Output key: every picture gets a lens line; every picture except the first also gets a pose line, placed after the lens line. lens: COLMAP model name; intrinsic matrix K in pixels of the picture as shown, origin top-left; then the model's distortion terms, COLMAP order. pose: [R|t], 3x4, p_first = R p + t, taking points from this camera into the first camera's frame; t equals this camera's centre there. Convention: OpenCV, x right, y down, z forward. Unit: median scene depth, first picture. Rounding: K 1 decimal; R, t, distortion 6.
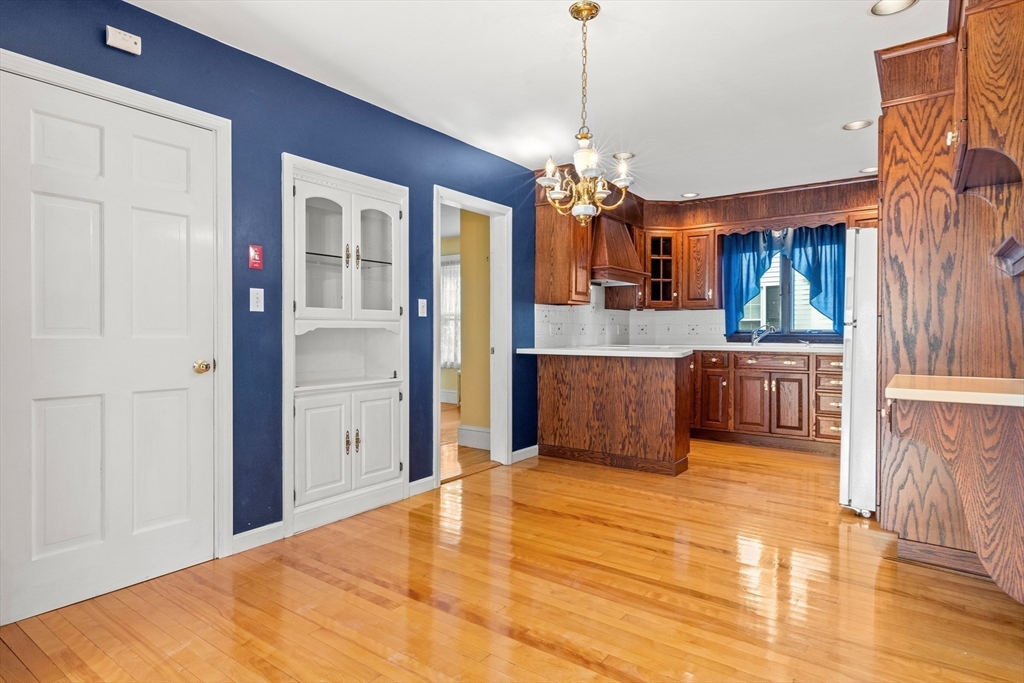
lens RADIAL K [[553.3, 0, 516.2], [0, 553.3, 337.3], [0, 0, 1]] dist [0.003156, -0.001558]
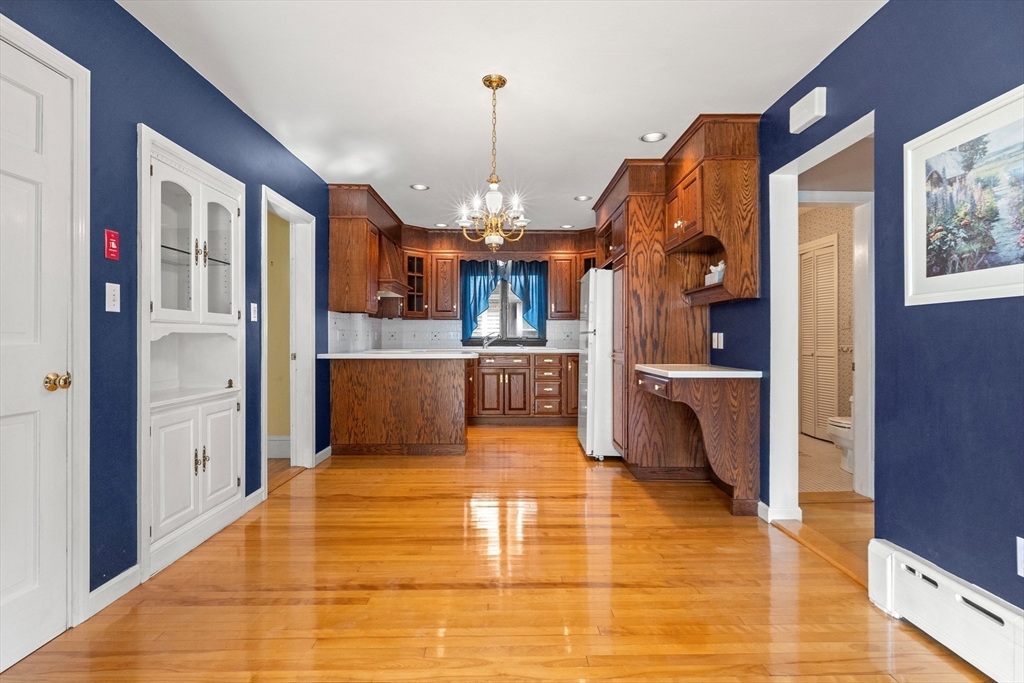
lens RADIAL K [[500.3, 0, 515.0], [0, 500.3, 338.4], [0, 0, 1]] dist [-0.009124, 0.003222]
pose [[0.798530, 0.000139, 0.601955, -0.291706], [0.005762, 0.999952, -0.007874, 0.001207], [-0.601928, 0.009757, 0.798491, 0.040103]]
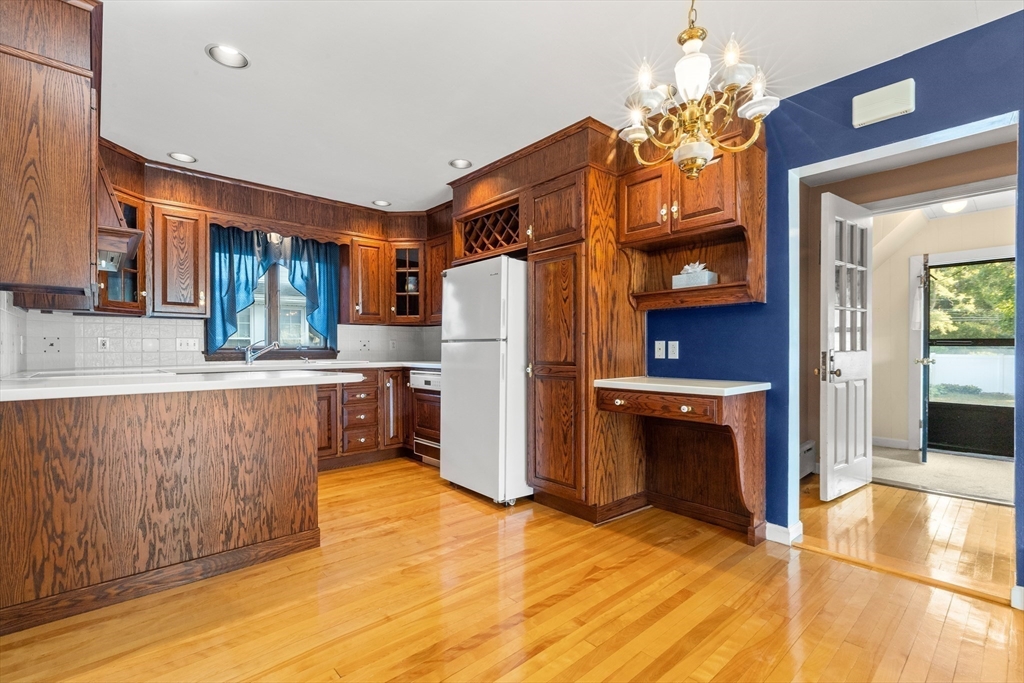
lens RADIAL K [[463.1, 0, 515.8], [0, 463.1, 352.7], [0, 0, 1]] dist [0.004888, -0.001177]
pose [[0.210479, -0.009975, 0.977547, -0.249869], [0.013343, 0.999884, 0.007330, -0.003874], [-0.977507, 0.011501, 0.210588, 0.609260]]
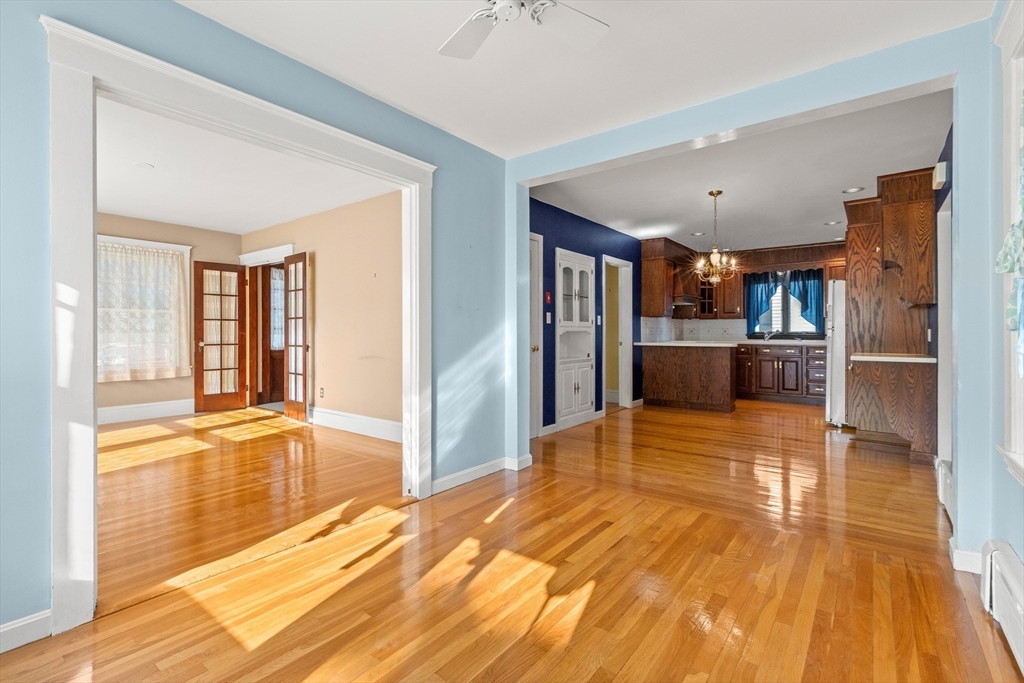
lens RADIAL K [[463.1, 0, 519.4], [0, 463.1, 333.0], [0, 0, 1]] dist [0.004888, -0.001177]
pose [[0.999725, -0.000334, -0.023460, -0.360162], [0.000119, 0.999958, -0.009168, 0.004401], [0.023463, 0.009163, 0.999683, -0.522753]]
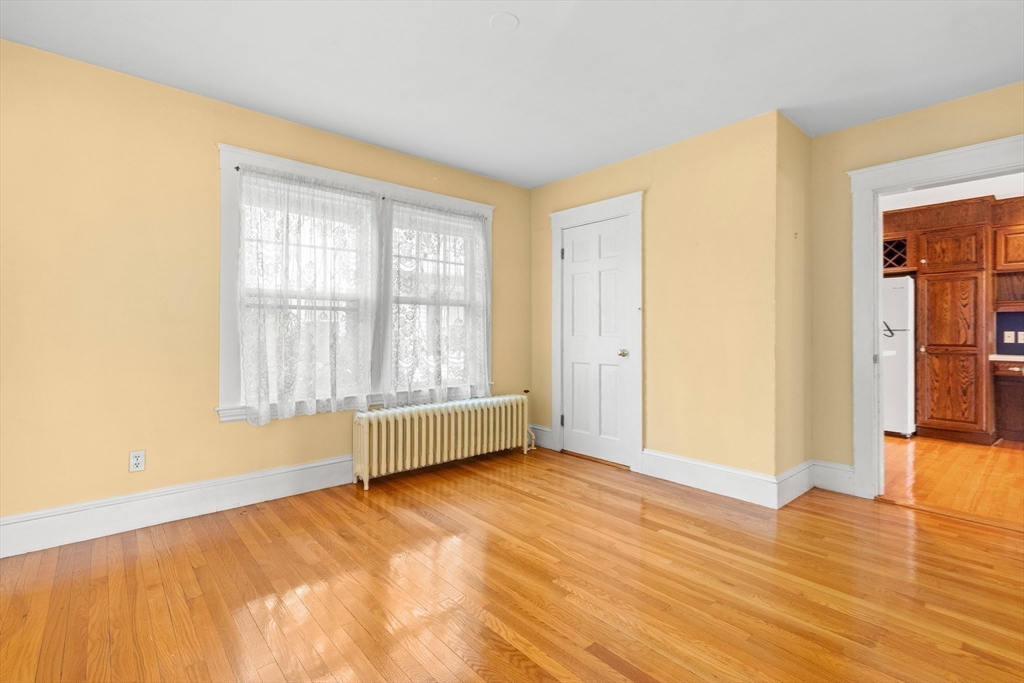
lens RADIAL K [[463.1, 0, 504.0], [0, 463.1, 330.7], [0, 0, 1]] dist [0.004888, -0.001177]
pose [[0.232046, 0.006094, 0.972686, -0.893295], [0.008180, 0.999933, -0.008216, -0.016629], [-0.972670, 0.009863, 0.231981, 1.495936]]
